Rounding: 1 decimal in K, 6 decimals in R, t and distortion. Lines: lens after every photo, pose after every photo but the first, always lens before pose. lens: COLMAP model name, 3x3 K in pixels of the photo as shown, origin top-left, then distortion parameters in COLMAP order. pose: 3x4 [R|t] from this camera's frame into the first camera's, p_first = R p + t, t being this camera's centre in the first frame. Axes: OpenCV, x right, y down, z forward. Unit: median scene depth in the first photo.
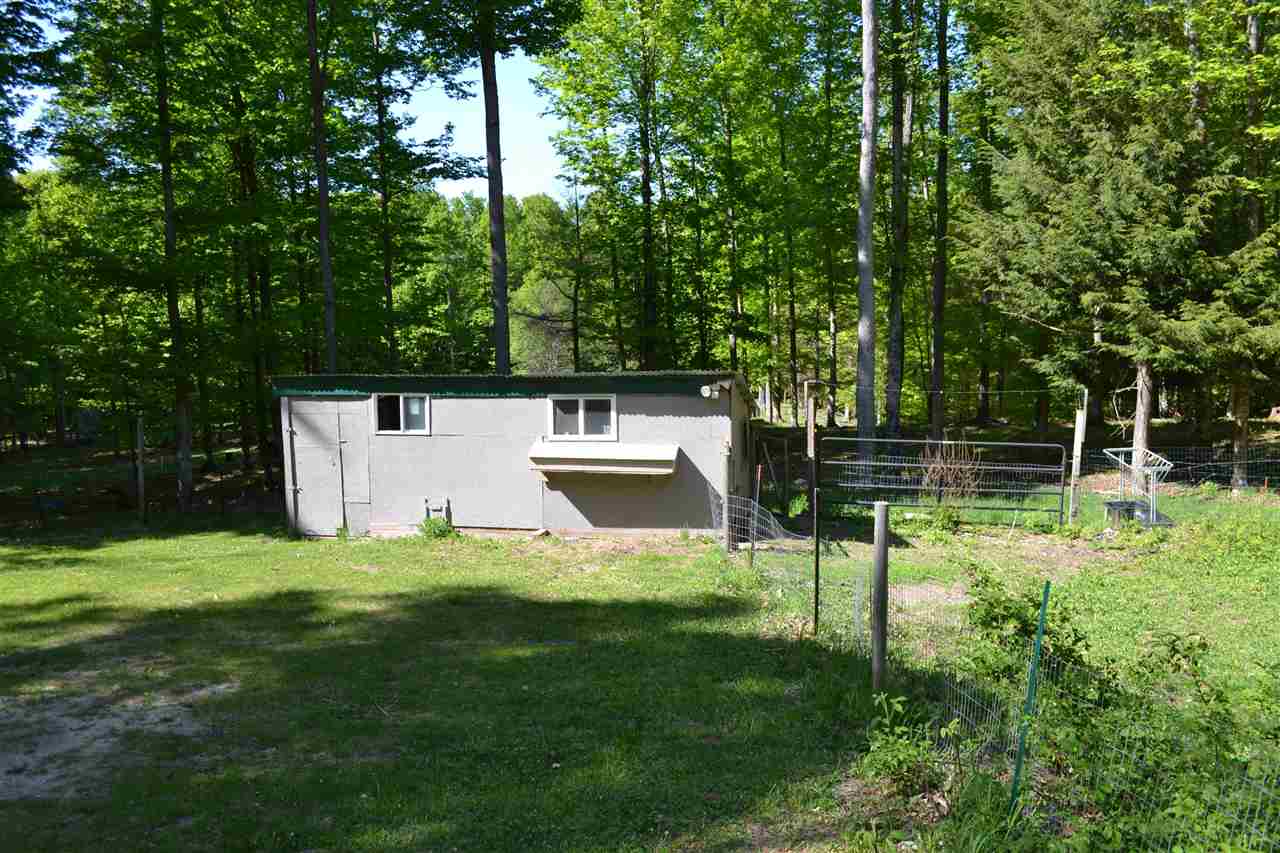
lens RADIAL K [[1054.1, 0, 640.0], [0, 1054.1, 426.5], [0, 0, 1]] dist [-0.040335, 0.002511]
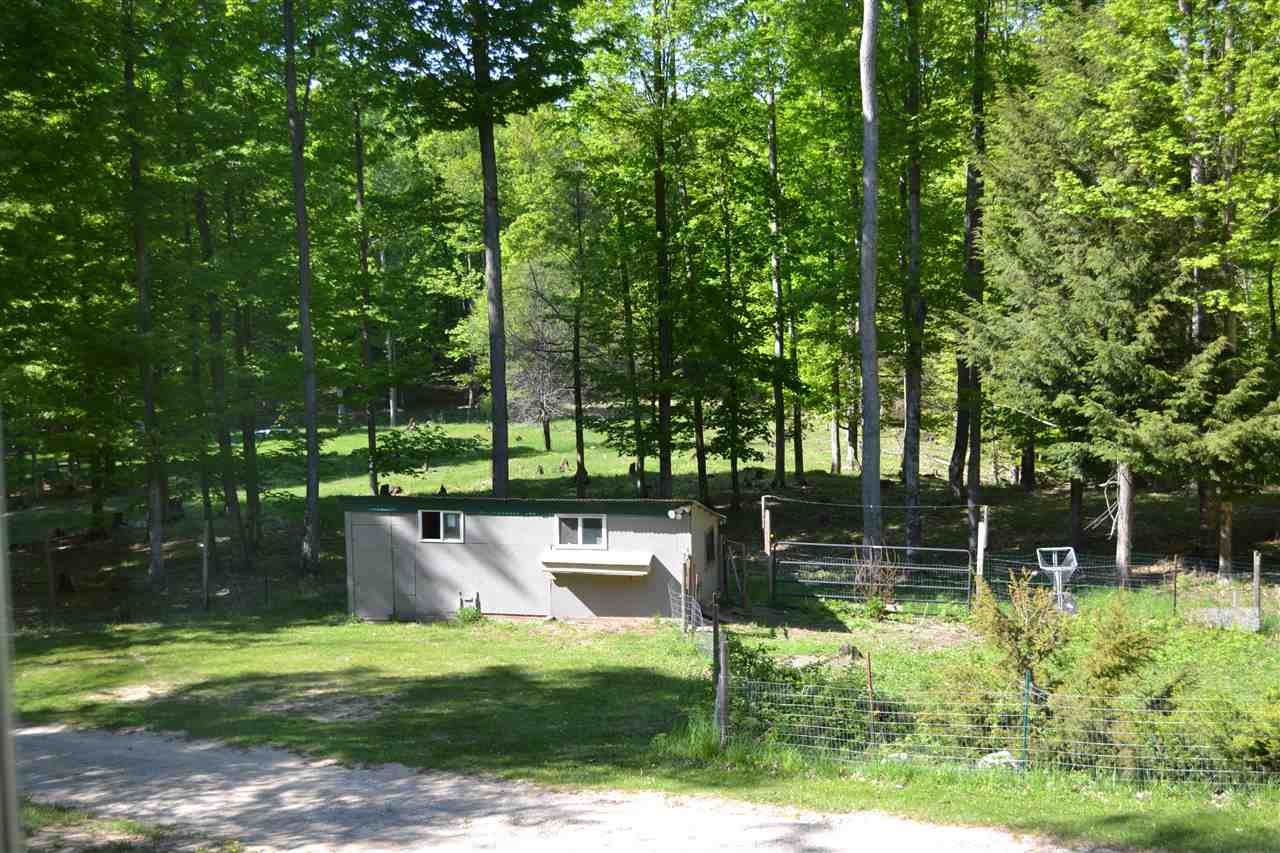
lens RADIAL K [[1831.9, 0, 640.0], [0, 1831.9, 426.5], [0, 0, 1]] dist [0.033099, 0.019657]
pose [[0.999723, 0.002346, -0.023435, 0.071938], [-0.002558, 0.999956, -0.009040, -0.117696], [0.023412, 0.009097, 0.999685, -1.280217]]
